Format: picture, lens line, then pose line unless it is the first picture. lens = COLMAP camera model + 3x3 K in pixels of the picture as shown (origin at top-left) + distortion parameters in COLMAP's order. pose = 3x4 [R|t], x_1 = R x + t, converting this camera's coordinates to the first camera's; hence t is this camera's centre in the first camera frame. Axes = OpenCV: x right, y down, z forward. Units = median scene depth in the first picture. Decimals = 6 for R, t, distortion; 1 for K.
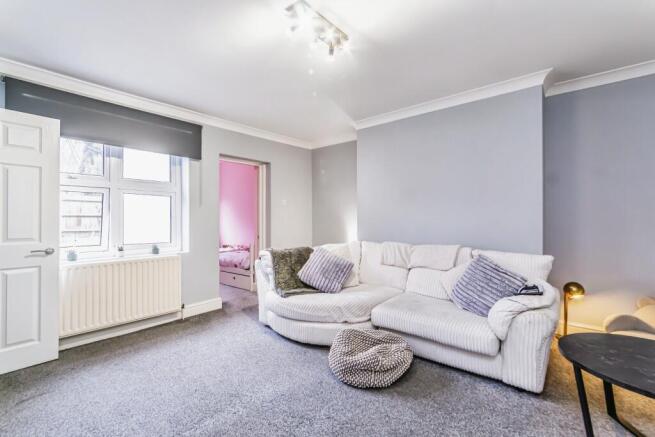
lens RADIAL K [[287.5, 0, 341.7], [0, 287.5, 217.5], [0, 0, 1]] dist [-0.000440, 0.000332]
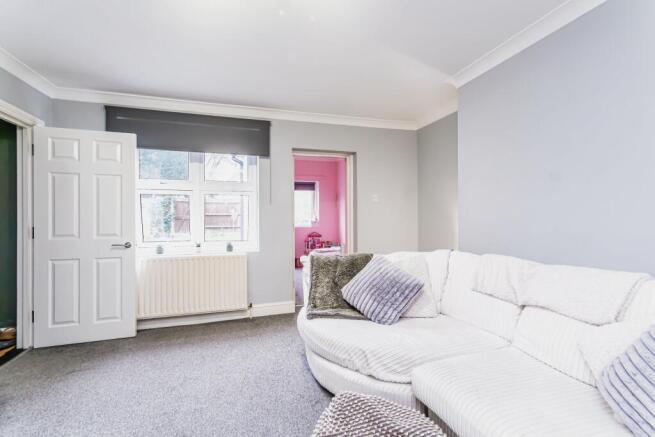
lens RADIAL K [[287.5, 0, 341.7], [0, 287.5, 217.5], [0, 0, 1]] dist [-0.000440, 0.000332]
pose [[0.831570, -0.001765, -0.555417, 0.279132], [0.005384, 0.999974, 0.004884, 0.001091], [0.555394, -0.007051, 0.831557, 0.369149]]
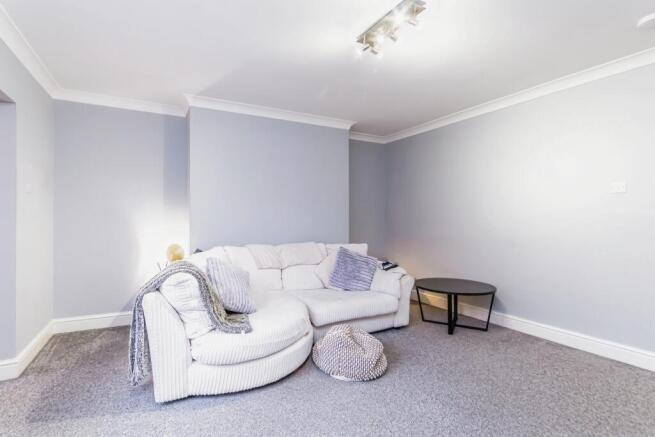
lens RADIAL K [[269.2, 0, 327.4], [0, 269.2, 221.1], [0, 0, 1]] dist [0.000212, 0.000075]
pose [[0.447440, 0.004823, 0.894301, -0.602551], [-0.004035, 0.999986, -0.003374, 0.012918], [-0.894305, -0.002099, 0.447454, 0.474012]]
